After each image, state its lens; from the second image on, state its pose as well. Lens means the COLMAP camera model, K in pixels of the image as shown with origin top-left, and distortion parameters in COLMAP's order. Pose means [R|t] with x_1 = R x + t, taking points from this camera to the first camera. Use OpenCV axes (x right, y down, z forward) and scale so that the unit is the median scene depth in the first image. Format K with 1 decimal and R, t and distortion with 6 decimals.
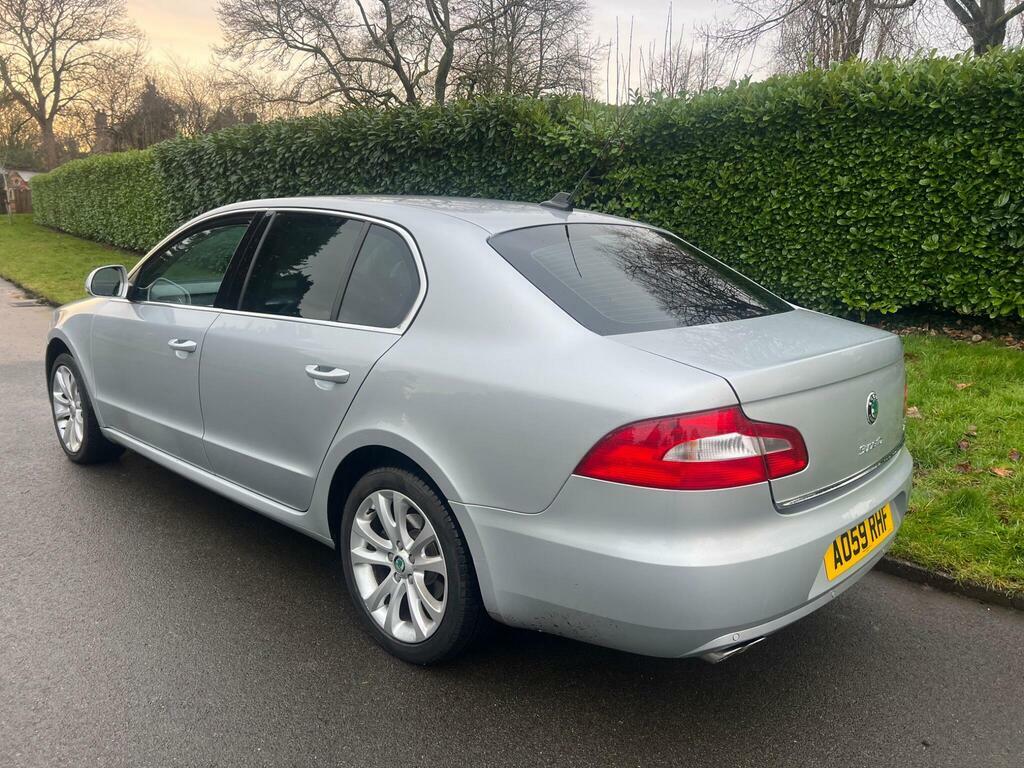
lens RADIAL K [[764.5, 0, 515.8], [0, 764.5, 381.4], [0, 0, 1]] dist [0.051047, -0.059120]
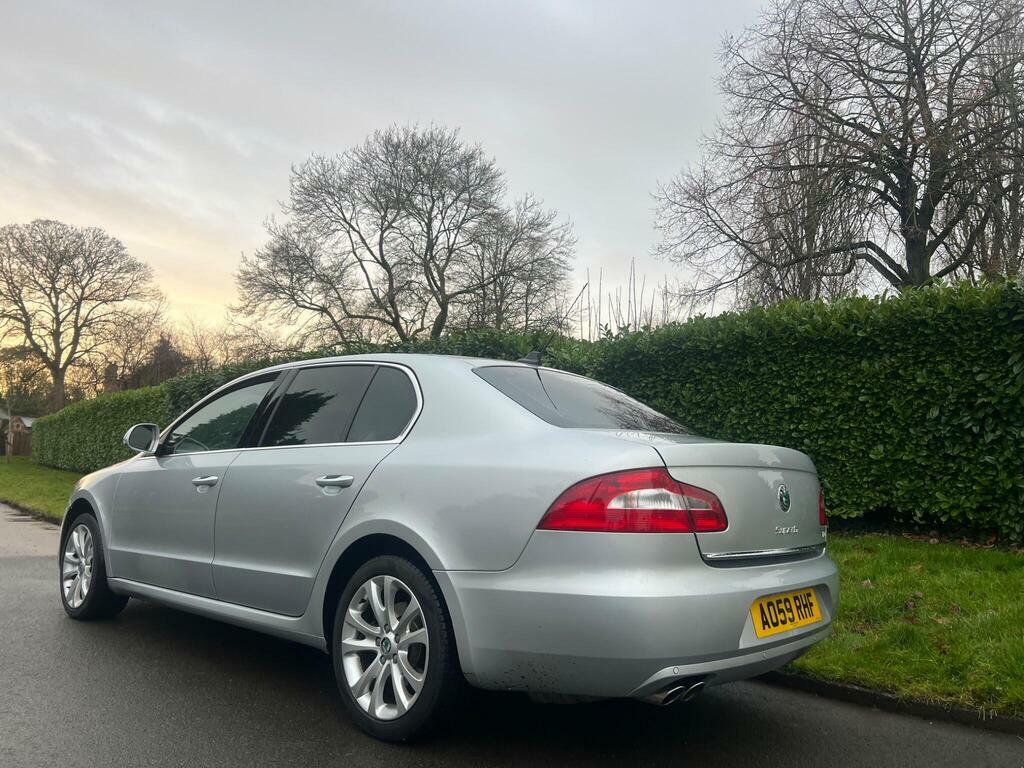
lens RADIAL K [[764.7, 0, 509.3], [0, 764.7, 383.5], [0, 0, 1]] dist [0.052215, -0.066273]
pose [[0.999888, 0.012801, 0.007698, 0.005183], [-0.009733, 0.949248, -0.314379, 0.078083], [-0.011332, 0.314269, 0.949266, -0.064902]]
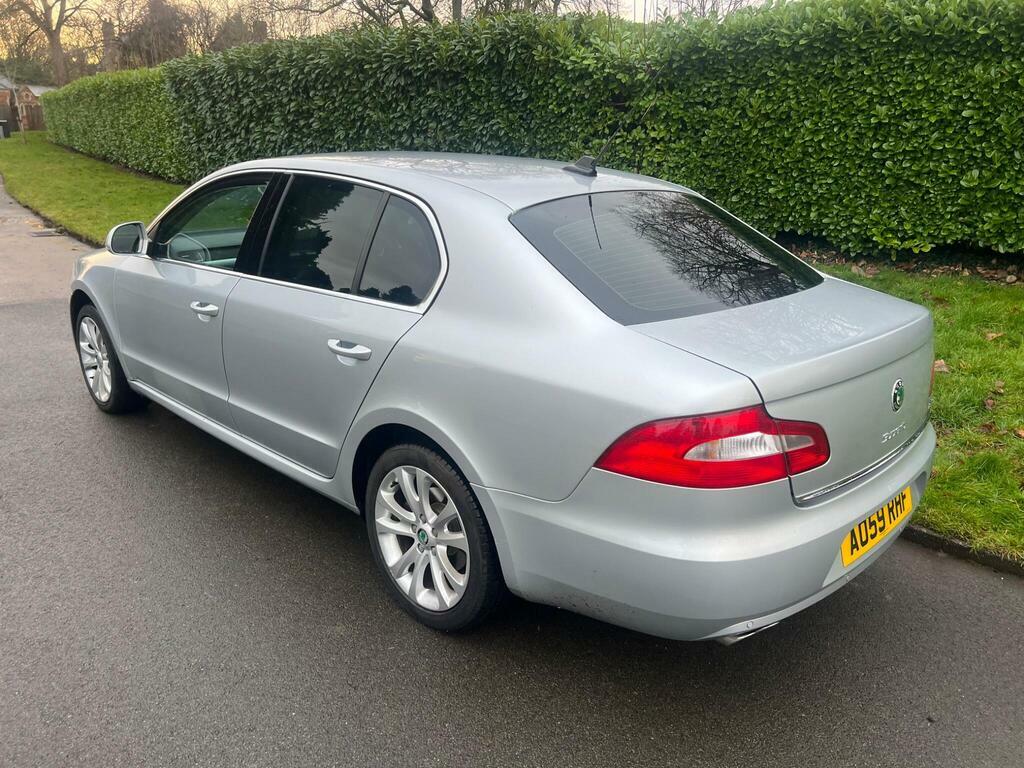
lens RADIAL K [[764.9, 0, 511.8], [0, 764.9, 389.3], [0, 0, 1]] dist [0.060436, -0.072076]
pose [[0.999569, 0.007083, -0.028473, -0.001435], [-0.003845, 0.993678, 0.112200, -0.025723], [0.029088, -0.112042, 0.993278, 0.000445]]
